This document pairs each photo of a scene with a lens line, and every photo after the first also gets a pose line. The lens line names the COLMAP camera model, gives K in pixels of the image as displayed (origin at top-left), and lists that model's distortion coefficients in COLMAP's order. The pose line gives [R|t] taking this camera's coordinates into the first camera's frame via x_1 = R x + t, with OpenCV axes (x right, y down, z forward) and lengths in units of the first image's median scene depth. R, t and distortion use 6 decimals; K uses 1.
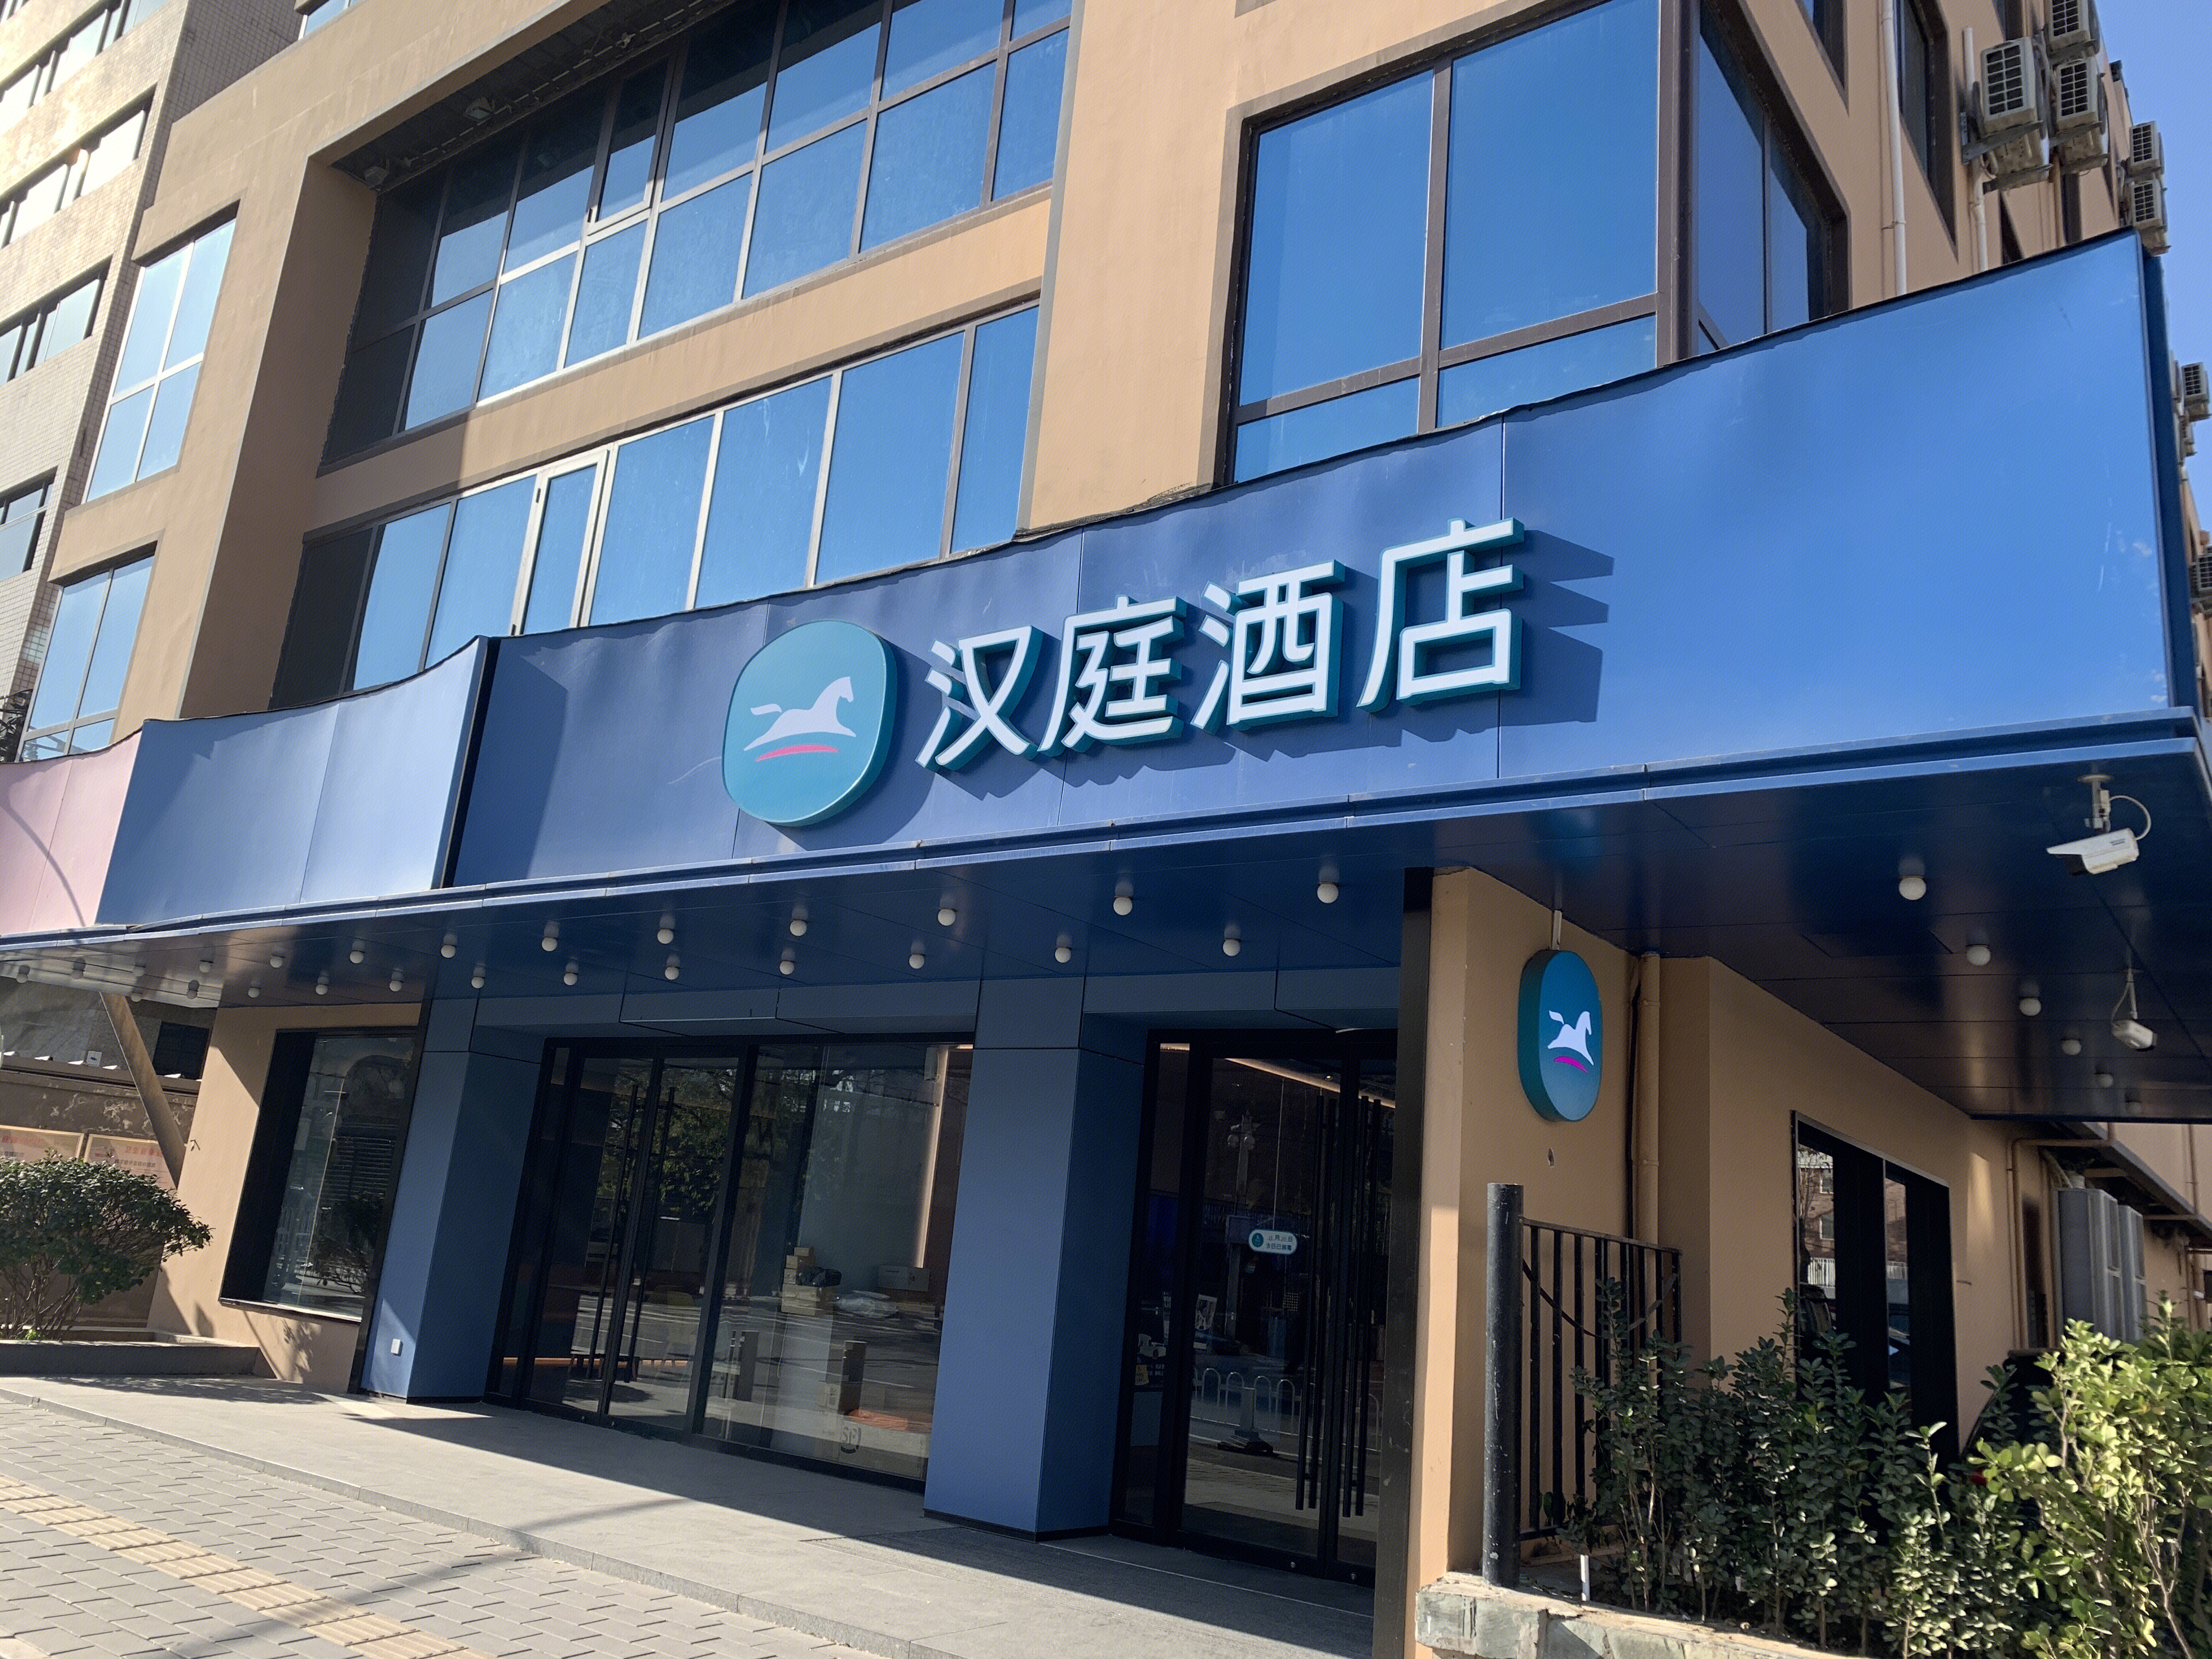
lens RADIAL K [[1677.4, 0, 1099.4], [0, 1677.4, 829.9], [0, 0, 1]] dist [0.044945, -0.001522]
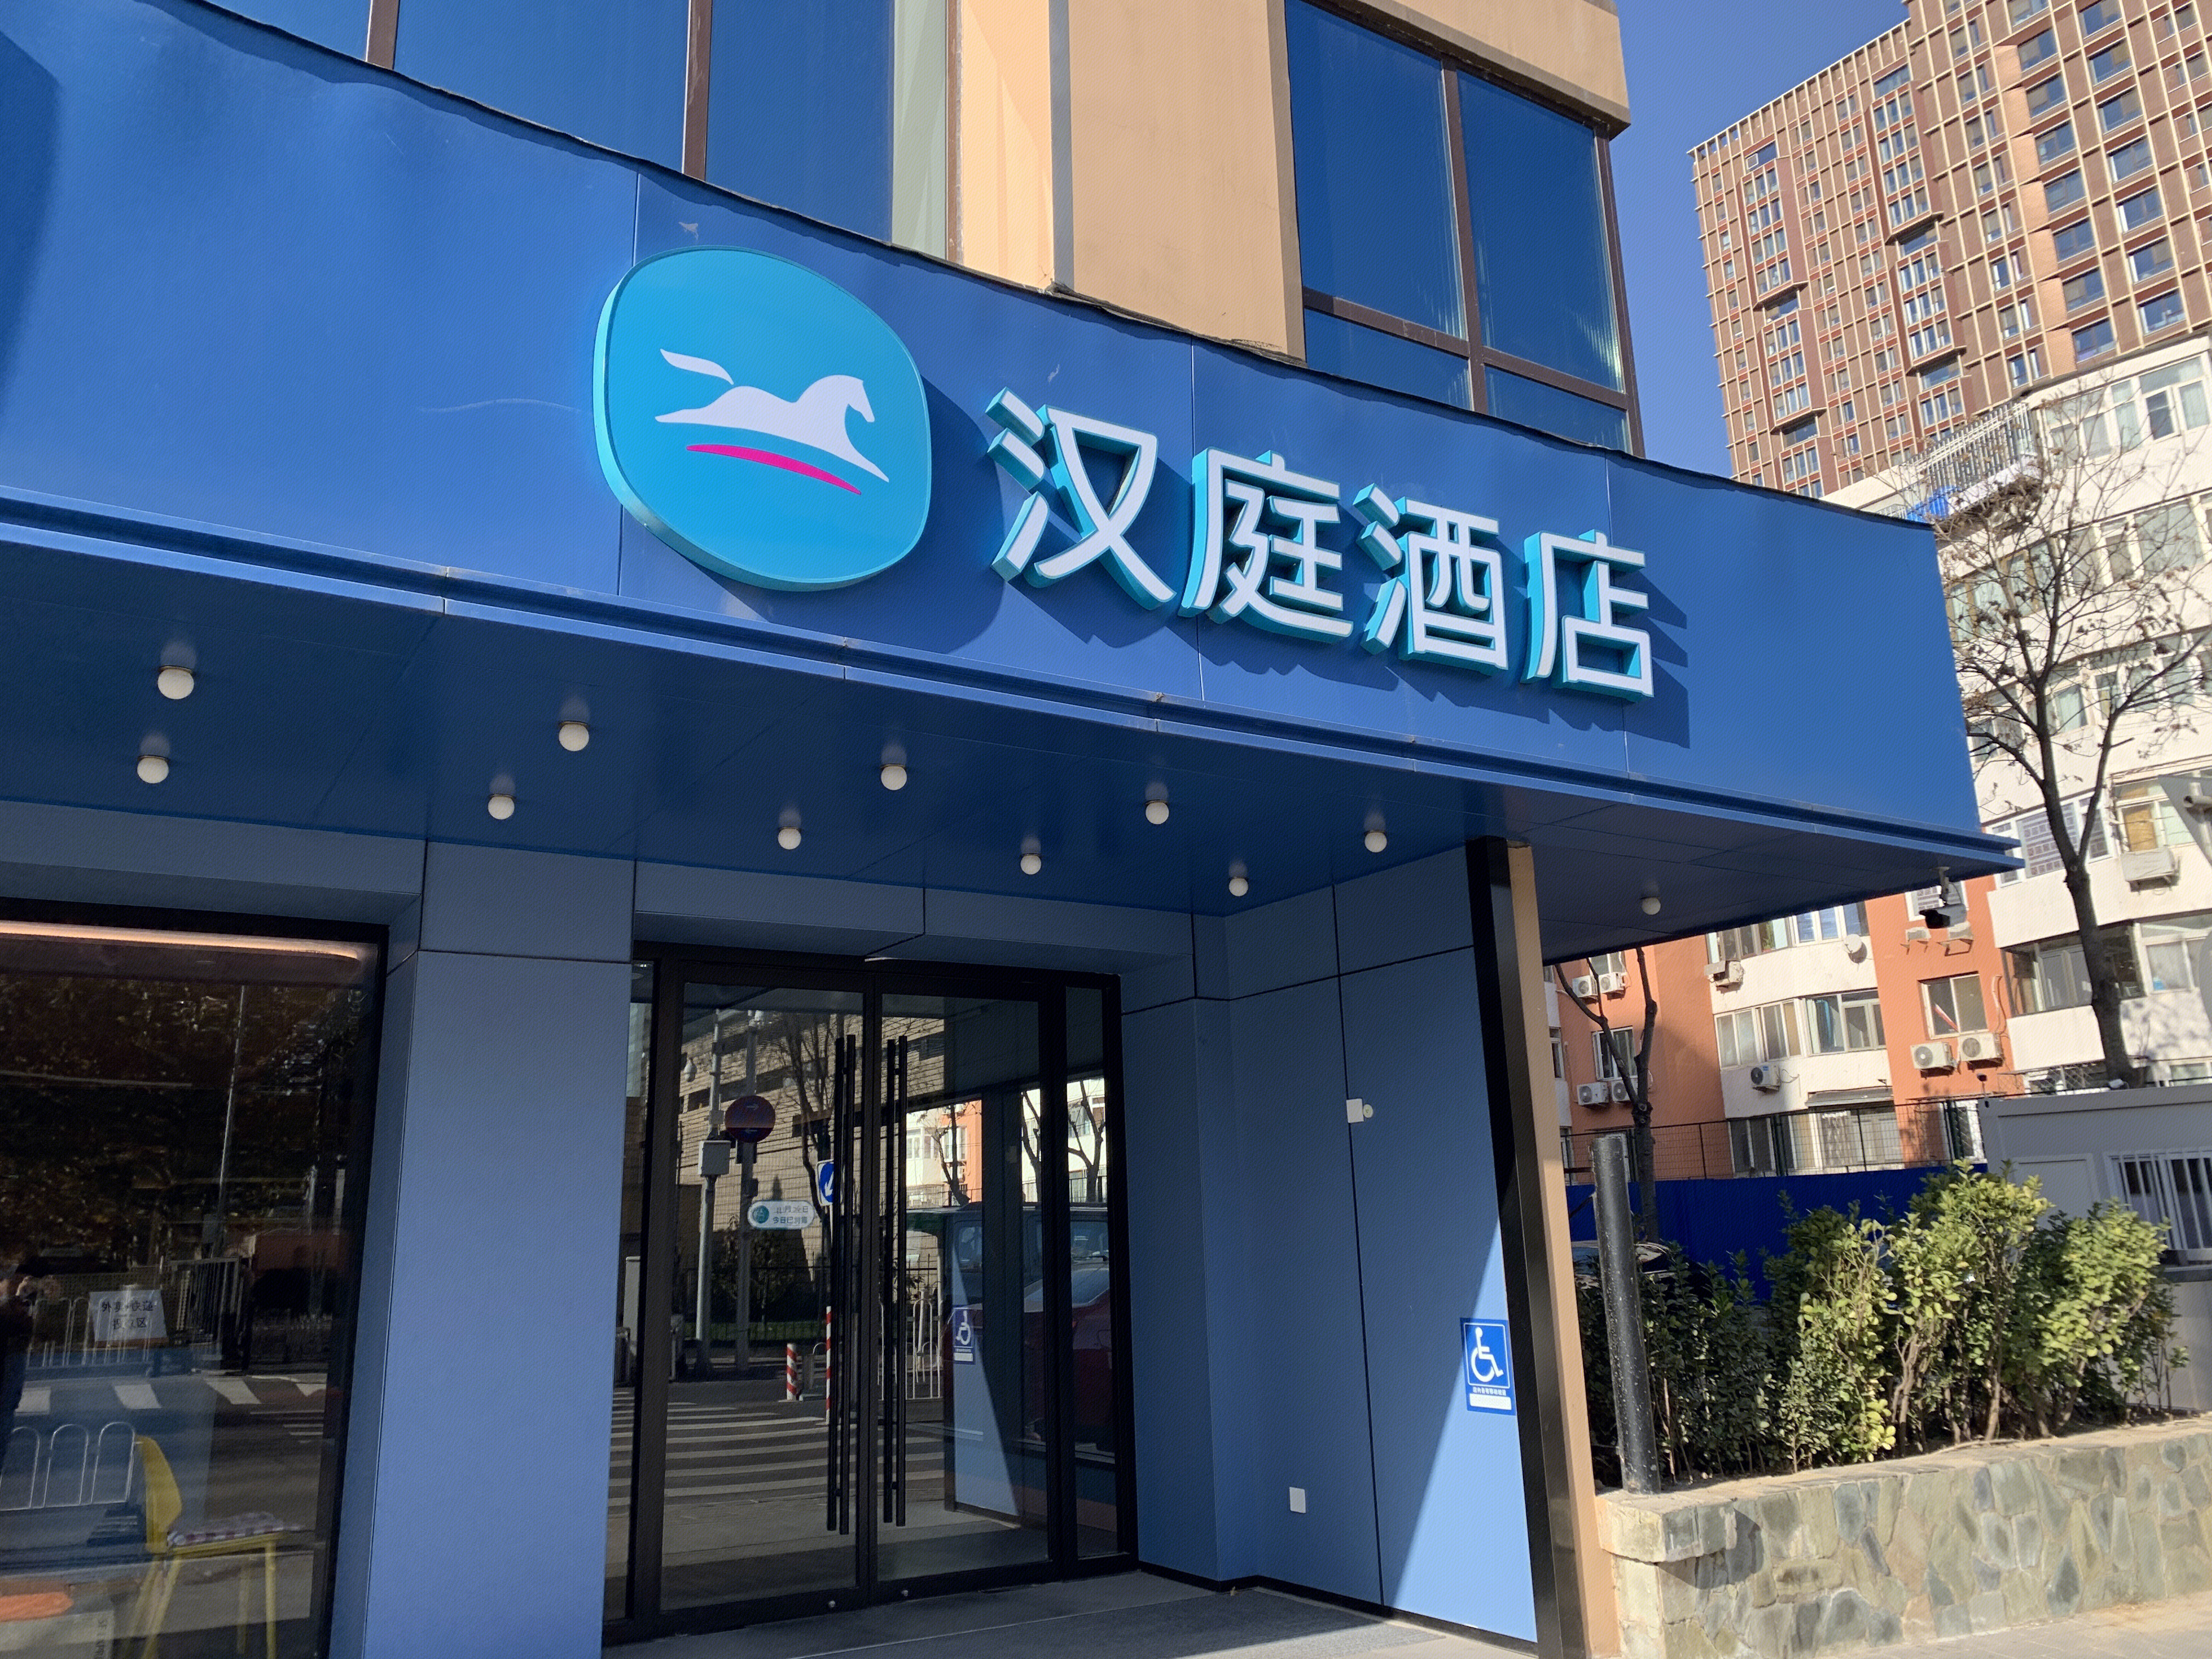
lens RADIAL K [[1677.4, 0, 1098.5], [0, 1677.4, 824.2], [0, 0, 1]] dist [0.044945, -0.001522]
pose [[0.384195, 0.136603, 0.913090, -0.783078], [-0.174585, 0.981900, -0.073439, 0.122678], [-0.906595, -0.131197, 0.401089, 0.737679]]
